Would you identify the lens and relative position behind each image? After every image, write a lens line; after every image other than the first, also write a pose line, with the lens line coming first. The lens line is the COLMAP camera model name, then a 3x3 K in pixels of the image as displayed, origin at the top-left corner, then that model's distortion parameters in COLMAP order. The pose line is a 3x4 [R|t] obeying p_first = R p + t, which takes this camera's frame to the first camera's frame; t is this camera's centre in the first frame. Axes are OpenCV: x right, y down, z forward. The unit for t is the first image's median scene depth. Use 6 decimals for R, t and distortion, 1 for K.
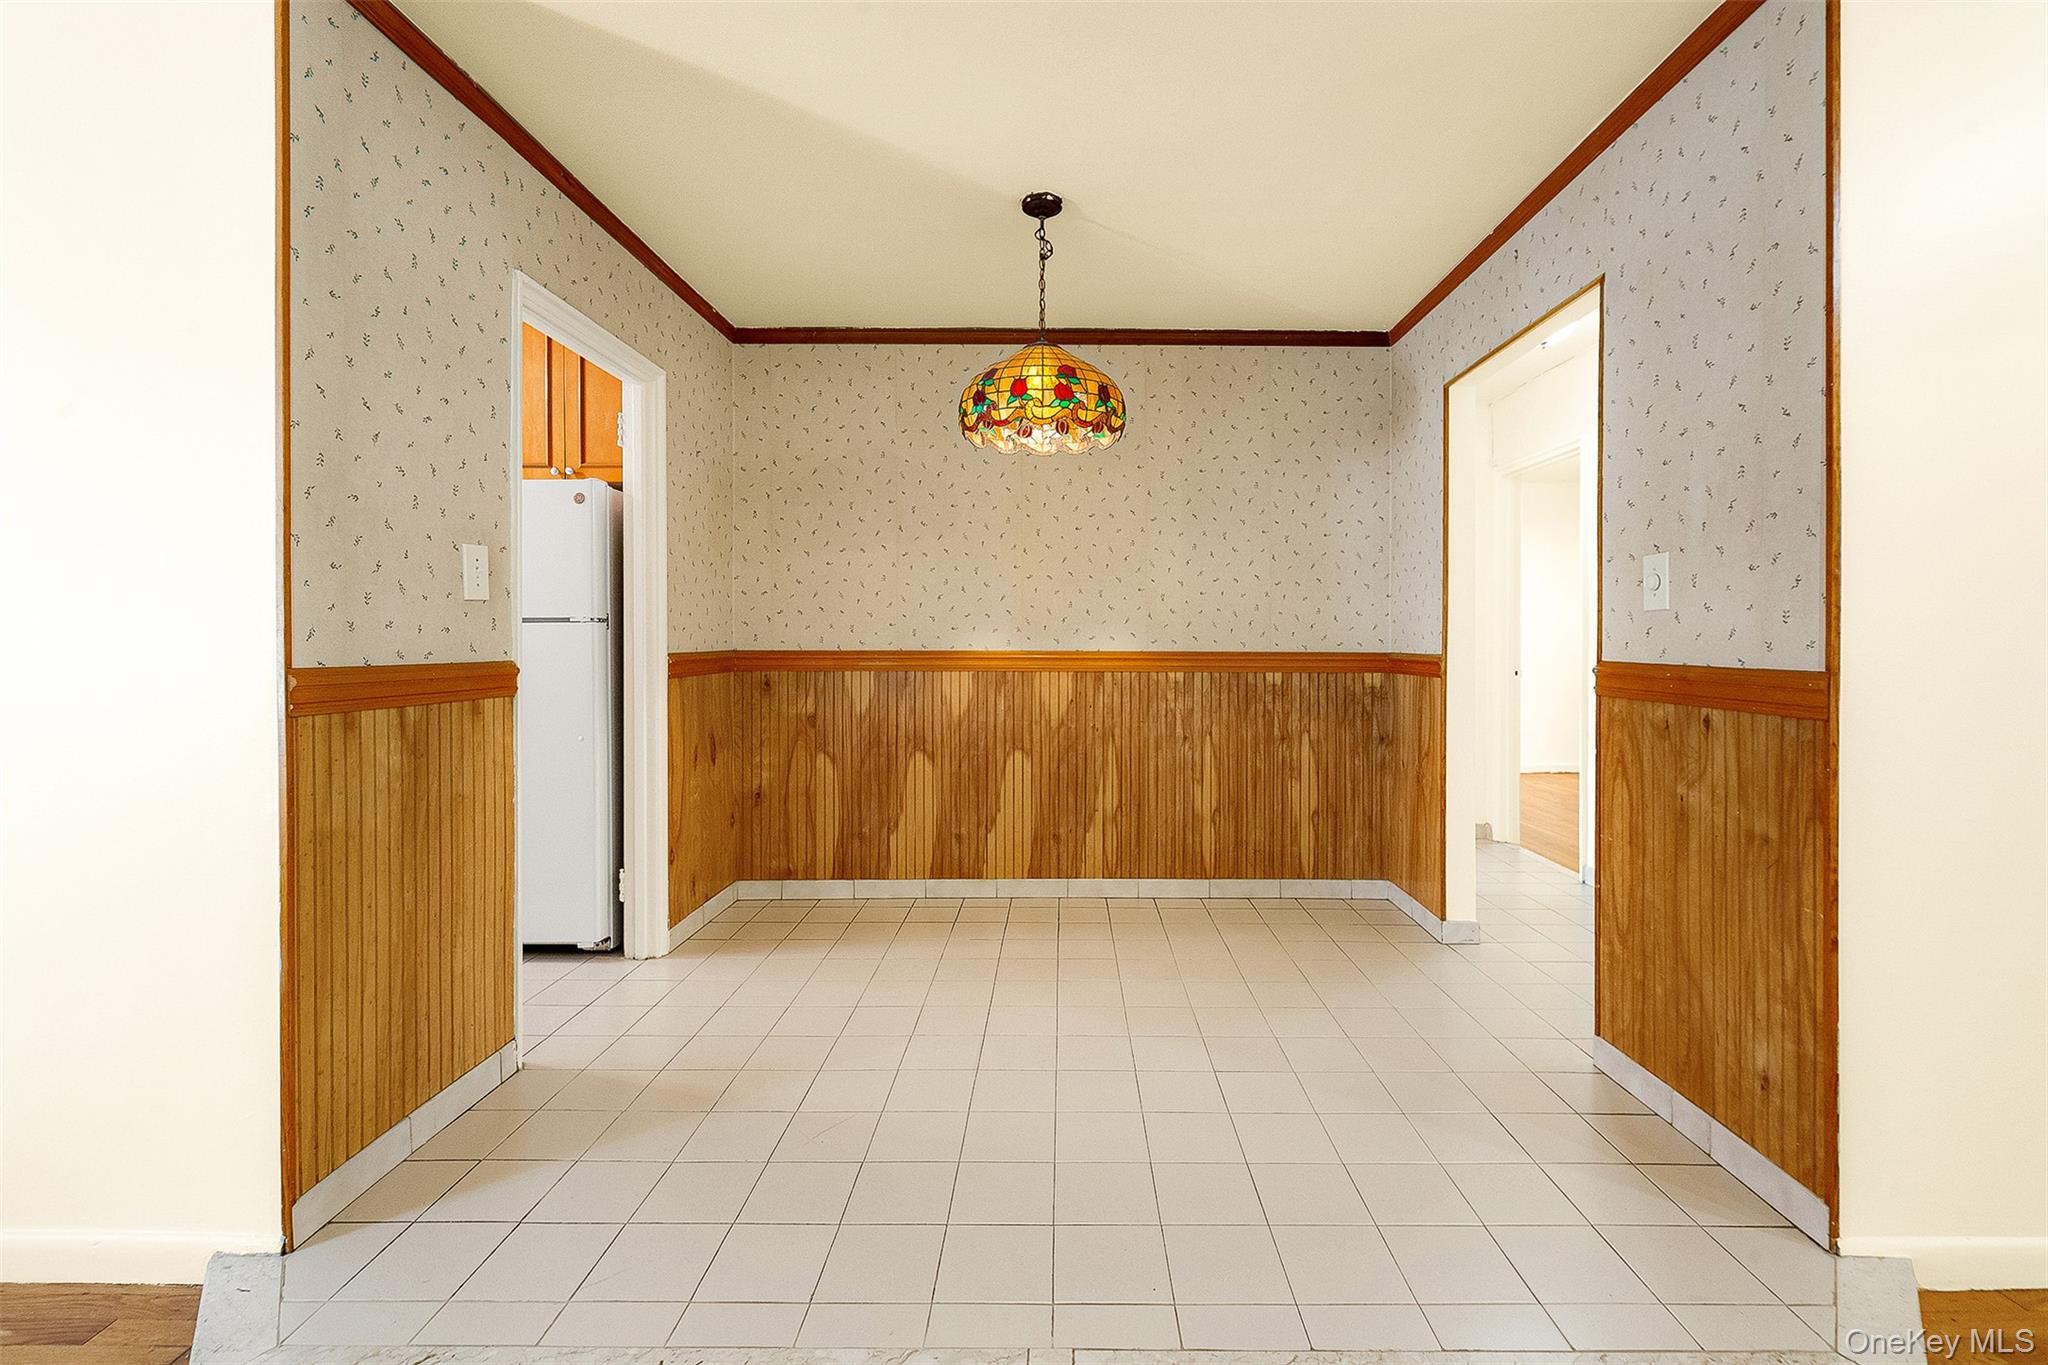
lens RADIAL K [[904.9, 0, 1053.4], [0, 904.9, 643.8], [0, 0, 1]] dist [0.001601, -0.000192]
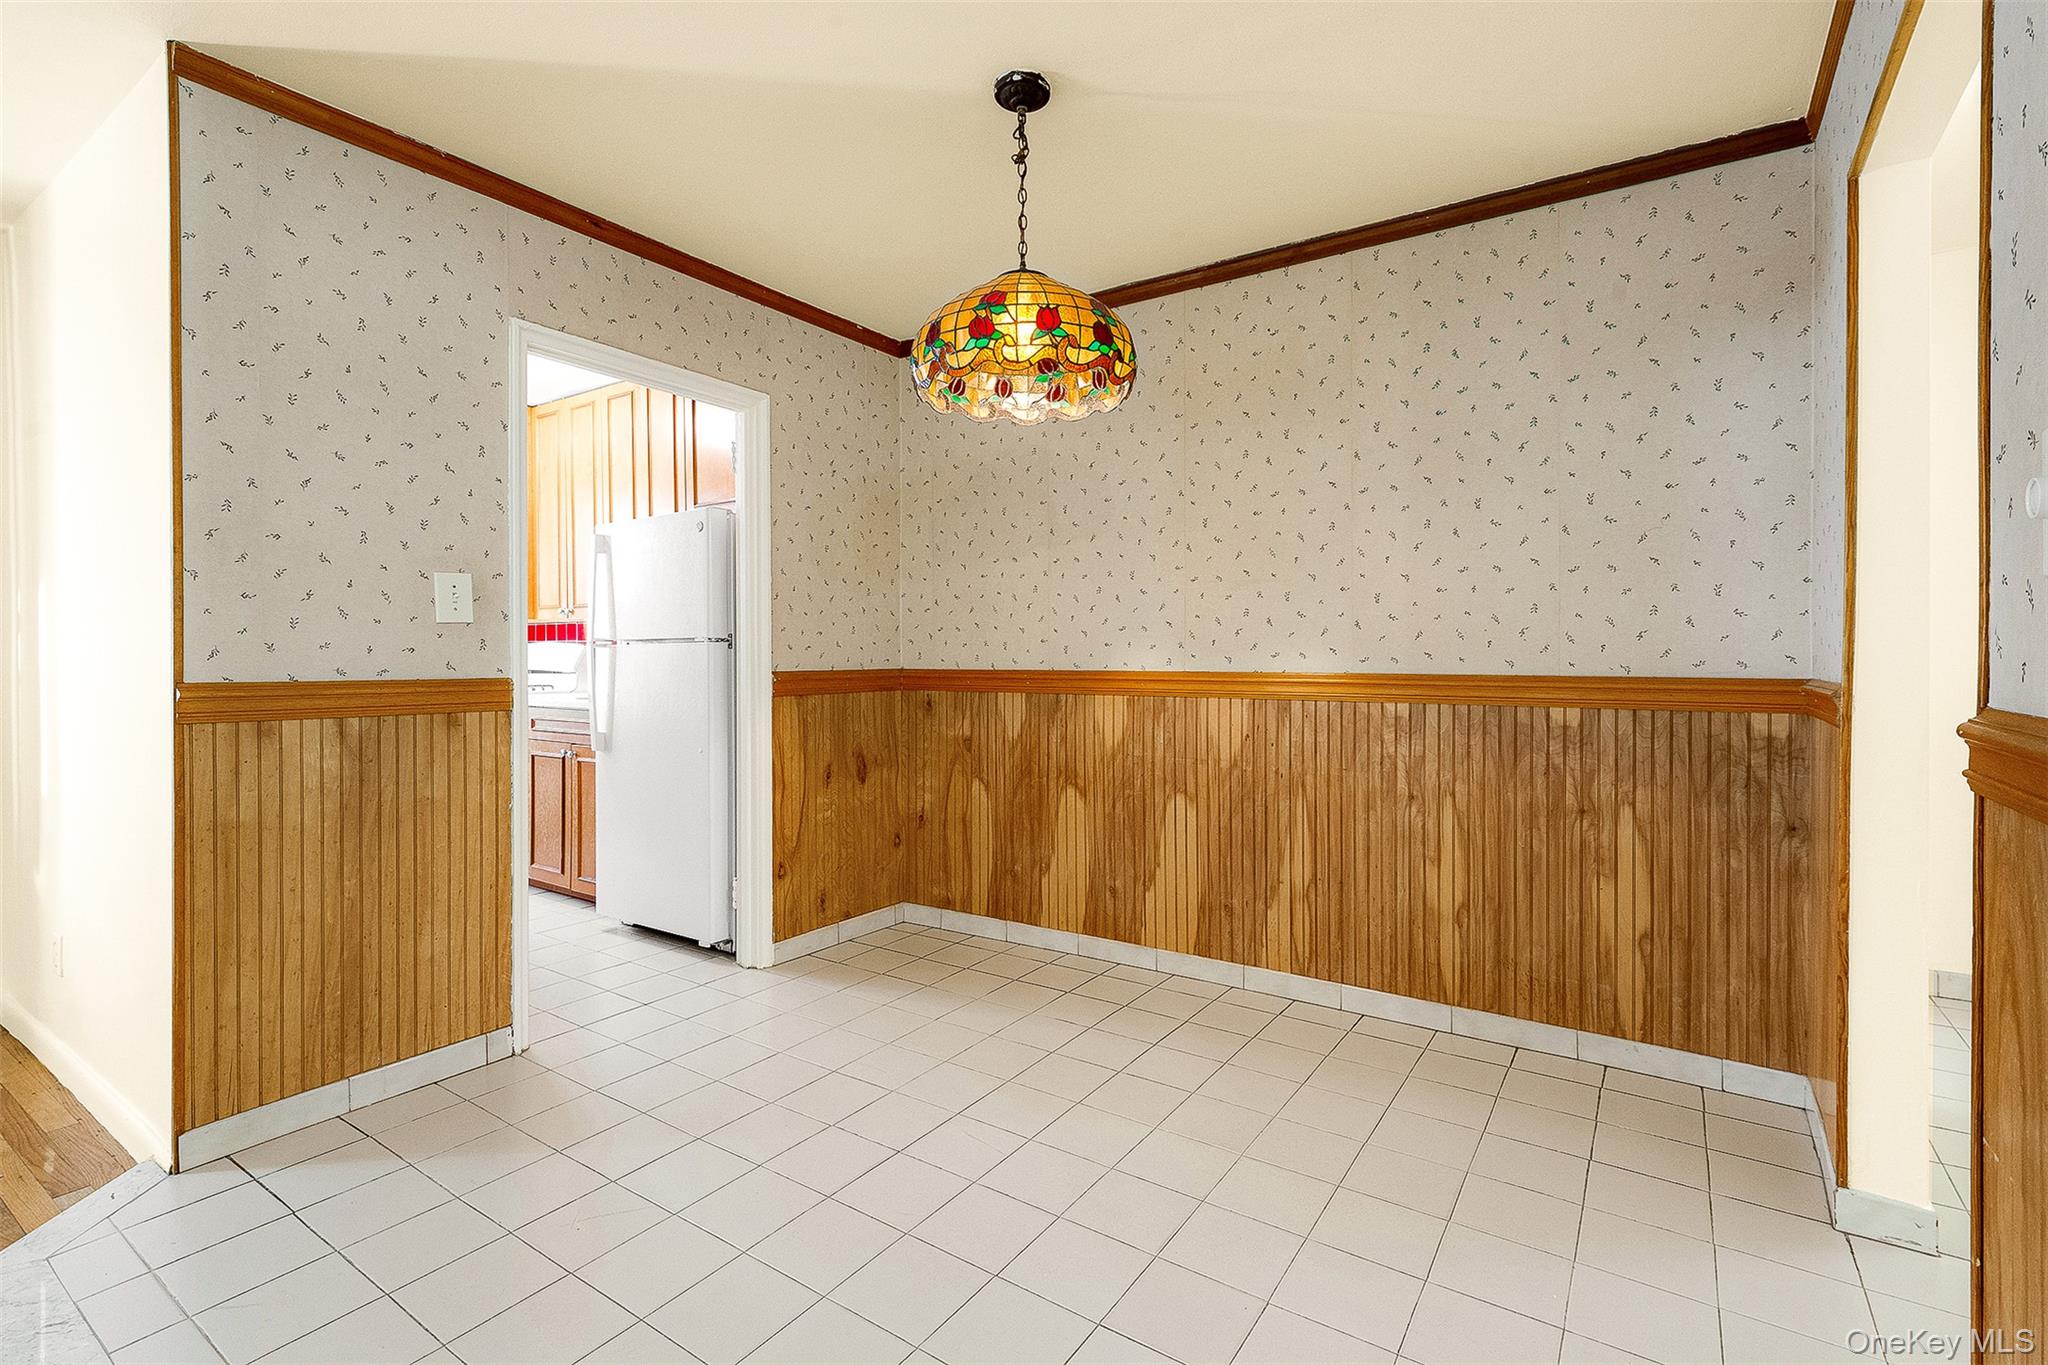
lens RADIAL K [[887.3, 0, 1033.1], [0, 887.3, 664.9], [0, 0, 1]] dist [0.008230, -0.000585]
pose [[0.823857, 0.002969, -0.566790, 0.305058], [-0.000893, 0.999992, 0.003940, -0.001032], [0.566797, -0.002740, 0.823853, 0.273819]]
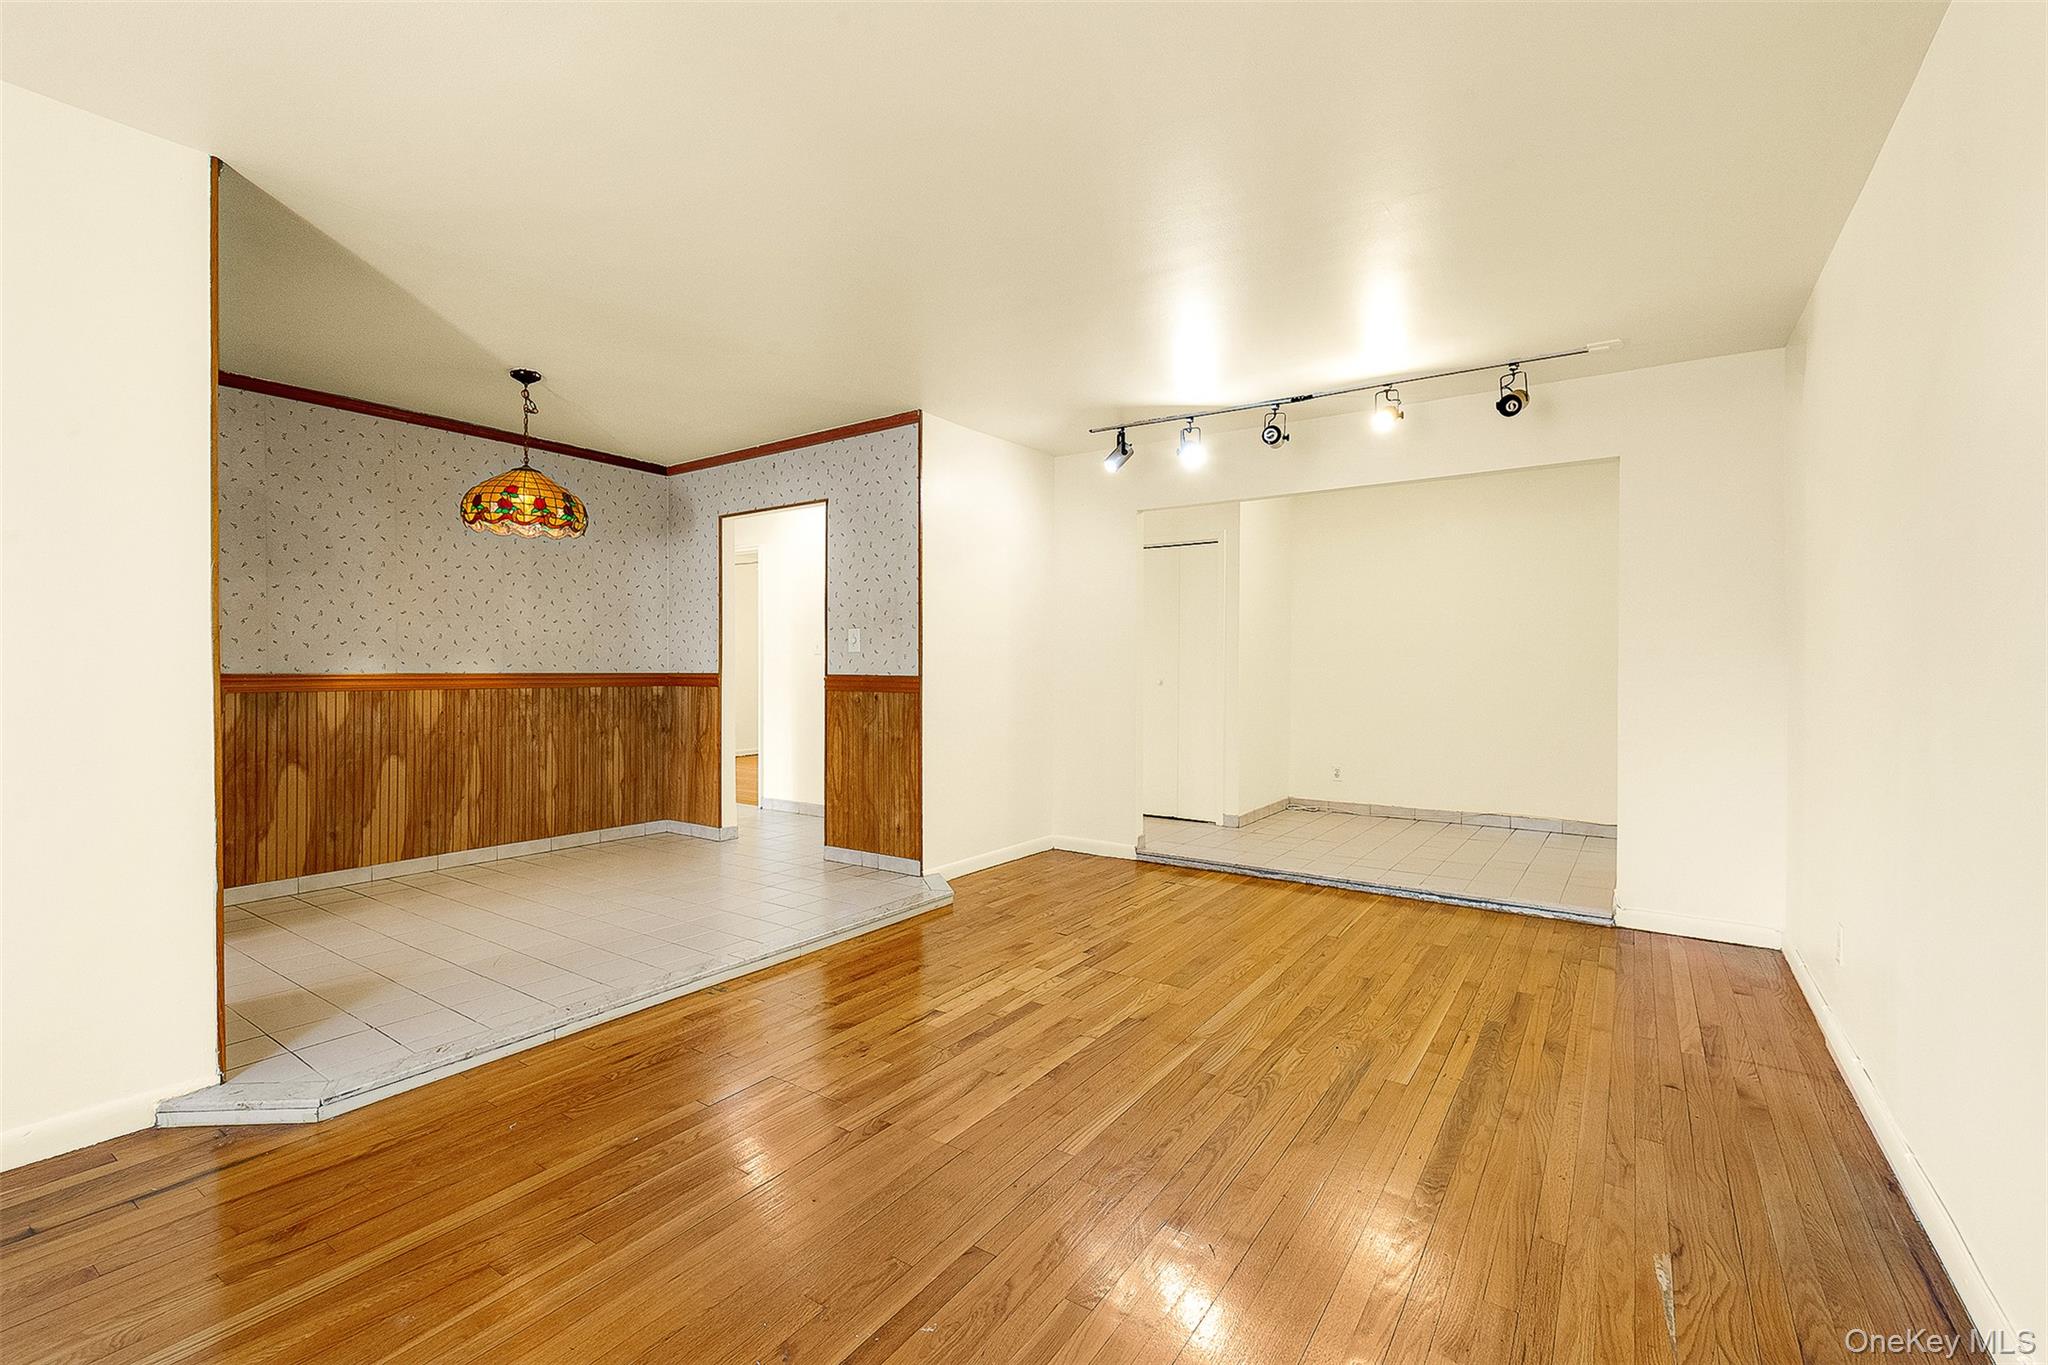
lens RADIAL K [[830.8, 0, 1051.2], [0, 830.8, 669.6], [0, 0, 1]] dist [0.000364, -0.000114]
pose [[0.539230, -0.002950, 0.842153, -0.504876], [0.002288, 0.999995, 0.002037, 0.002679], [-0.842155, 0.000829, 0.539234, -0.344099]]
